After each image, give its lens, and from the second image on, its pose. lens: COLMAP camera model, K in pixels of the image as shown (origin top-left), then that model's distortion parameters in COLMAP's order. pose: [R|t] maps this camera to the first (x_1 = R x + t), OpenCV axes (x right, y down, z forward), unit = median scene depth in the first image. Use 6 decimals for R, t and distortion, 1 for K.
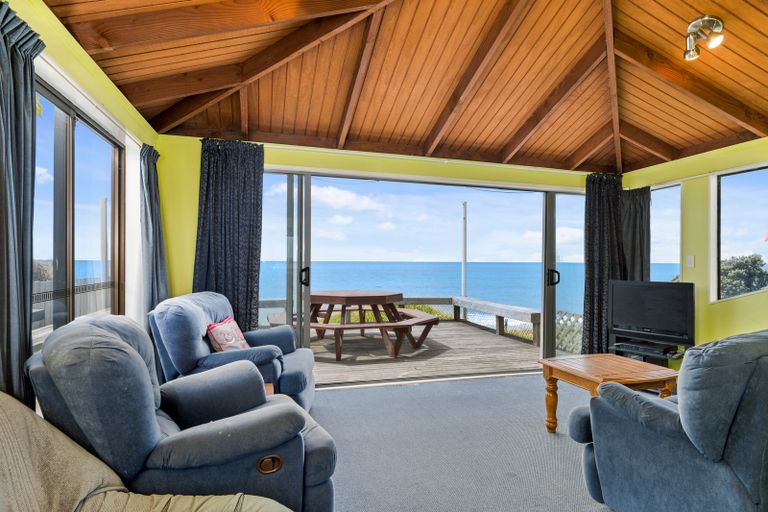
lens RADIAL K [[422.1, 0, 384.0], [0, 422.1, 256.0], [0, 0, 1]] dist [0.003592, 0.001011]
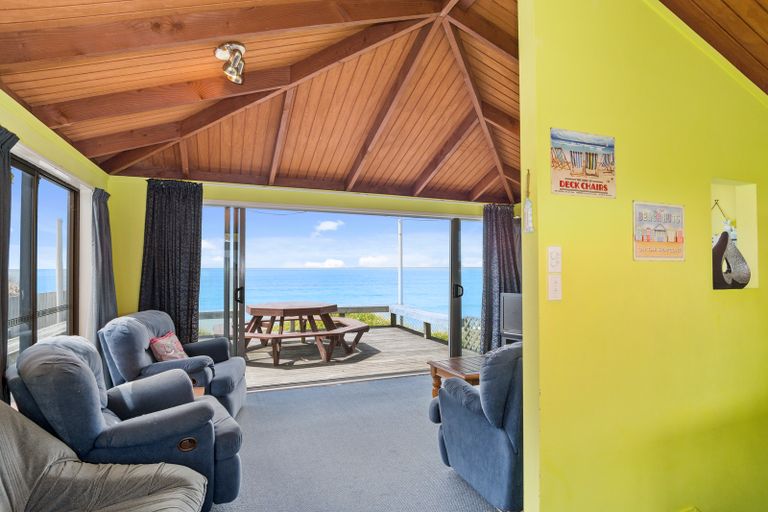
lens RADIAL K [[407.2, 0, 384.0], [0, 407.2, 256.0], [0, 0, 1]] dist [-0.025838, -0.001179]
pose [[0.995006, -0.002372, 0.099790, 0.107106], [0.003711, 0.999905, -0.013238, -0.046726], [-0.099750, 0.013543, 0.994920, -0.172049]]
